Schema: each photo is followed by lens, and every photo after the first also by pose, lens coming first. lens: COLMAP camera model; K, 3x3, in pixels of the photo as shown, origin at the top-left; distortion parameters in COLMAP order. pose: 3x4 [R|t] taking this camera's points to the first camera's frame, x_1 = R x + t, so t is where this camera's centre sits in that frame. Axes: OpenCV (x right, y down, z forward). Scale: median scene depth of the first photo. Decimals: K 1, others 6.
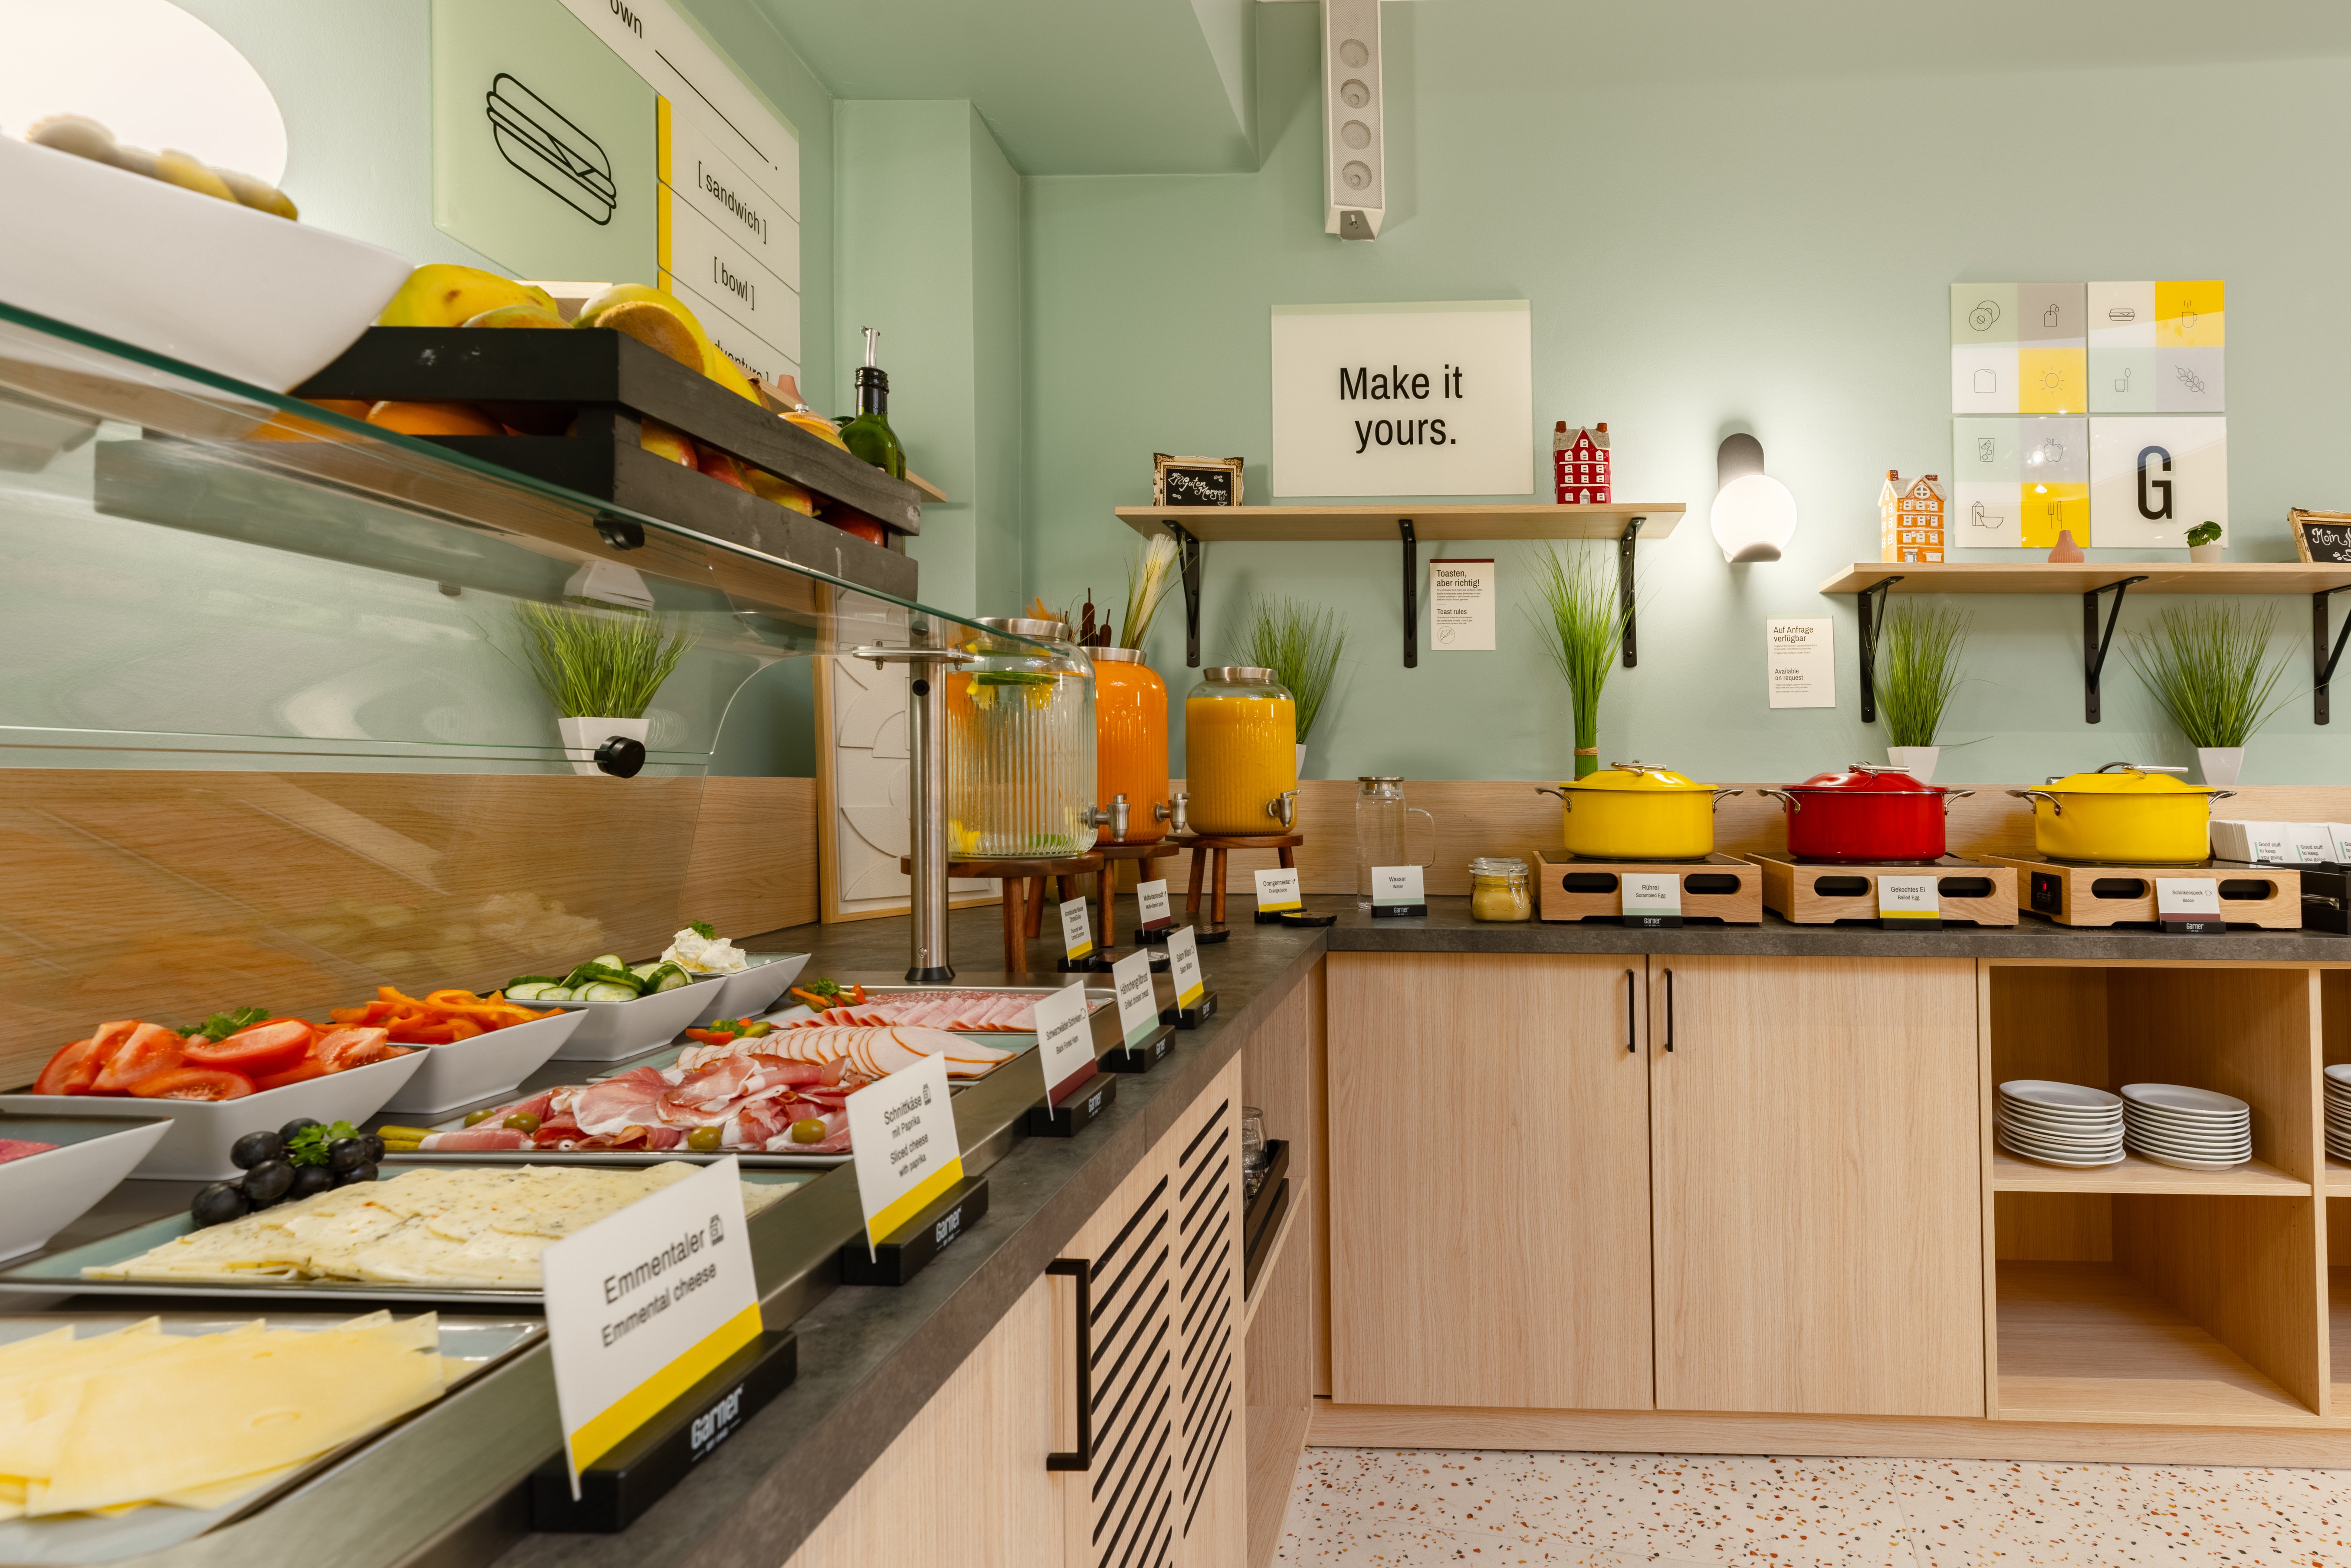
lens RADIAL K [[1177.3, 0, 1399.6], [0, 1177.3, 773.9], [0, 0, 1]] dist [-0.000207, -0.000050]
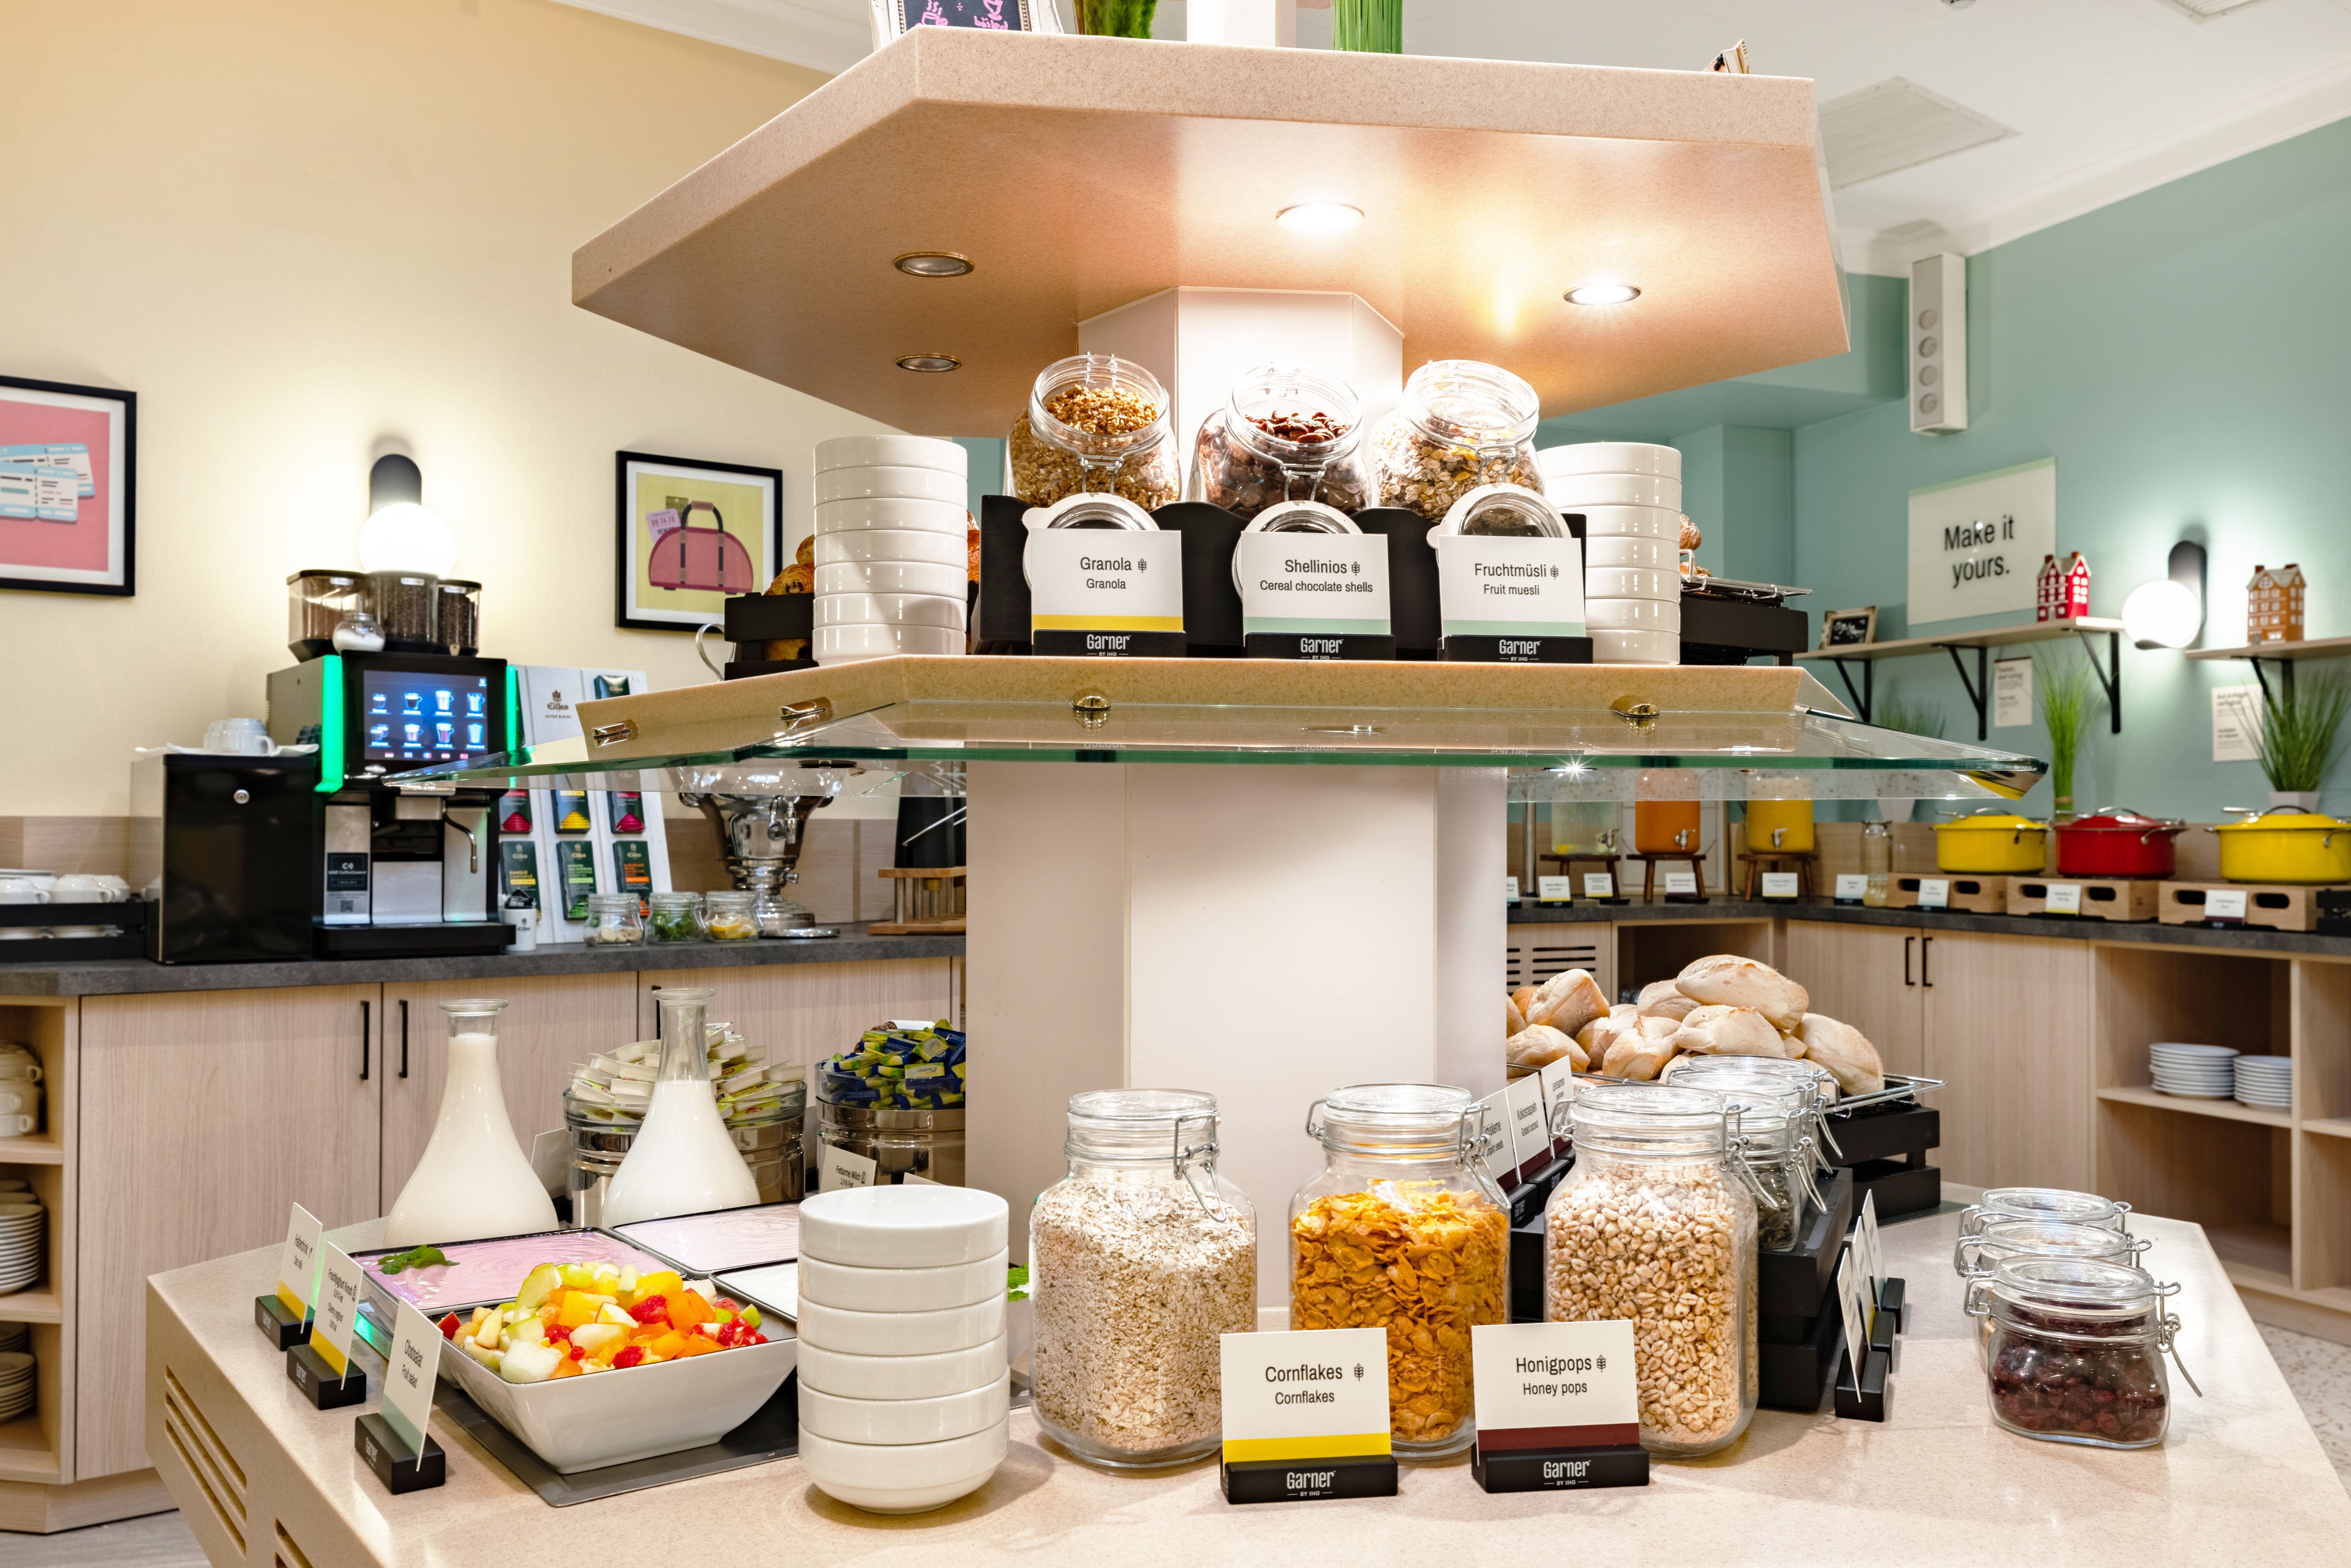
lens RADIAL K [[1855.5, 0, 1172.2], [0, 1855.5, 831.3], [0, 0, 1]] dist [-0.000376, 0.000565]
pose [[0.413228, -0.001913, -0.910626, 1.626218], [0.009432, 0.999953, 0.002179, 0.002068], [0.910579, -0.009490, 0.413226, -0.774900]]
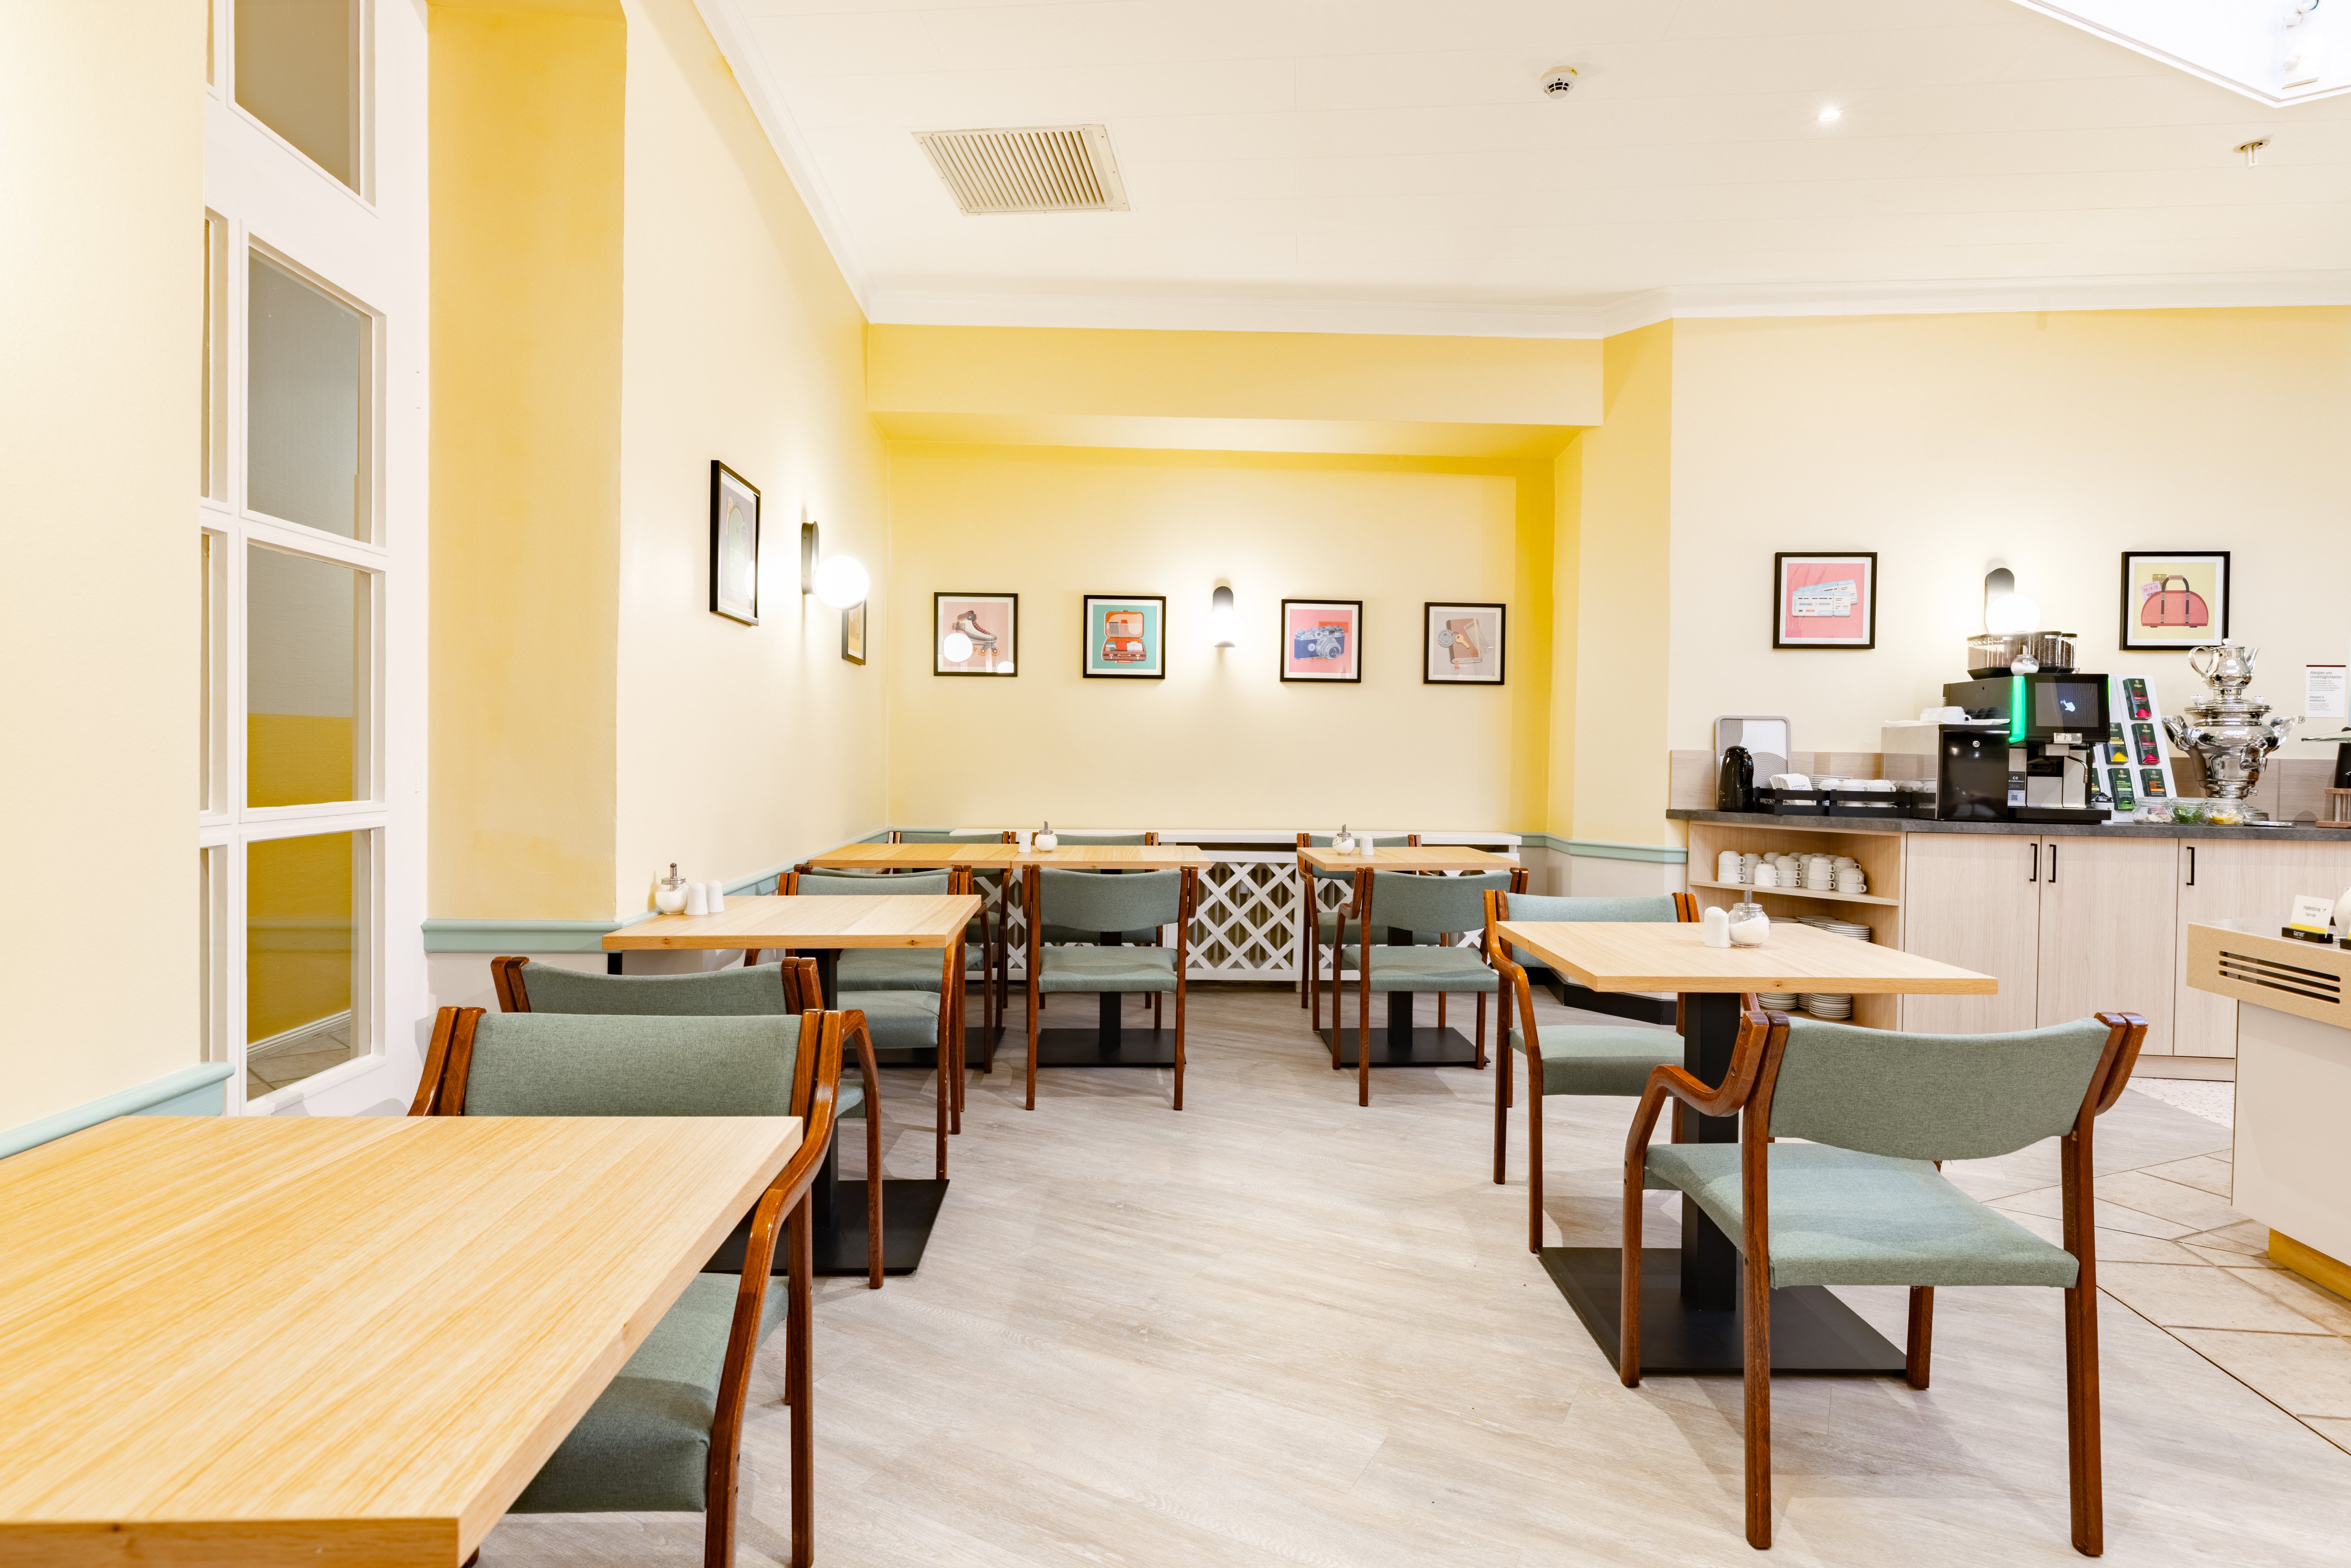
lens RADIAL K [[1255.8, 0, 1175.5], [0, 1255.8, 784.0], [0, 0, 1]] dist [0.000288, 0.000407]
pose [[-0.296231, 0.014428, -0.955007, 2.265347], [-0.007343, 0.999822, 0.017383, 0.009610], [0.955088, 0.012162, -0.296072, -1.362531]]
